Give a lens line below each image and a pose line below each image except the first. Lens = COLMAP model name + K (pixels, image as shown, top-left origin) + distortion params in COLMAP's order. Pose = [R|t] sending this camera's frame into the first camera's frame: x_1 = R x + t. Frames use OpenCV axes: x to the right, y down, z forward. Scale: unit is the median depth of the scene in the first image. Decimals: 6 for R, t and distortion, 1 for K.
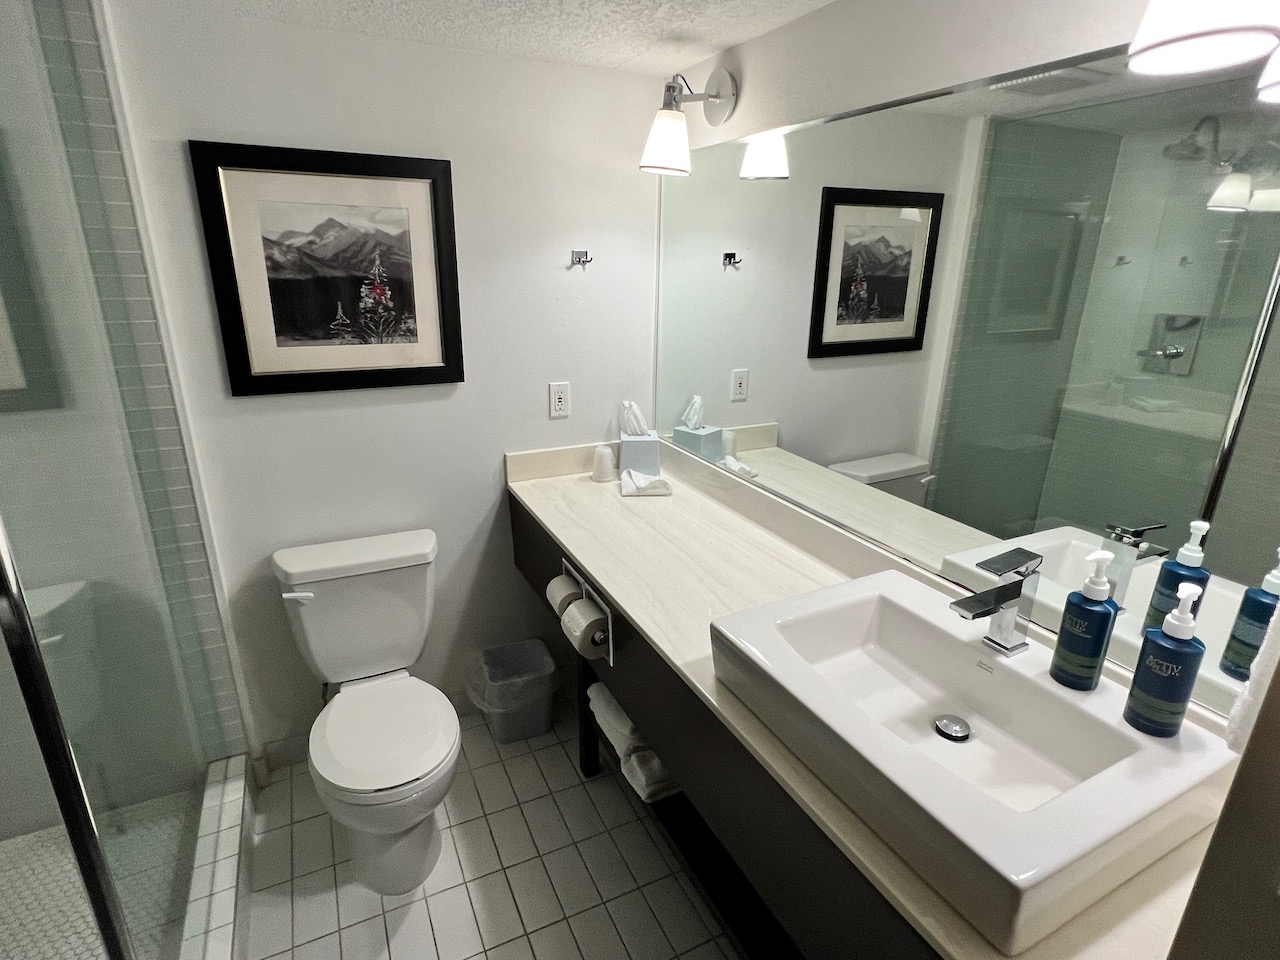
lens RADIAL K [[680.4, 0, 642.9], [0, 680.4, 484.1], [0, 0, 1]] dist [0.001222, 0.000224]
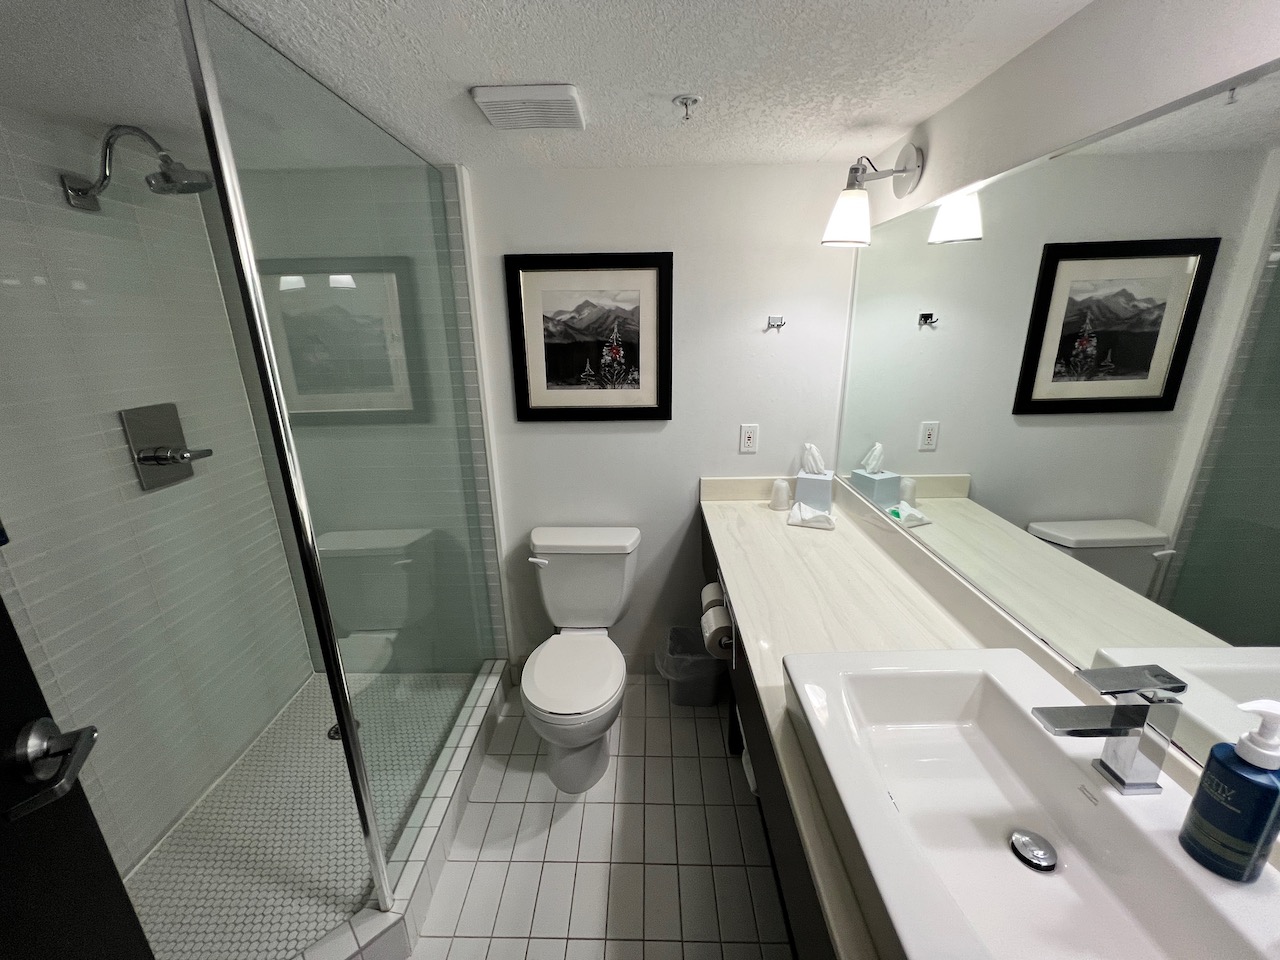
lens RADIAL K [[523.2, 0, 634.8], [0, 523.2, 481.0], [0, 0, 1]] dist [-0.000523, 0.000584]
pose [[0.884941, 0.107098, -0.453220, 0.148756], [-0.119795, 0.992798, 0.000697, -0.028067], [0.450031, 0.053677, 0.891398, 0.088079]]
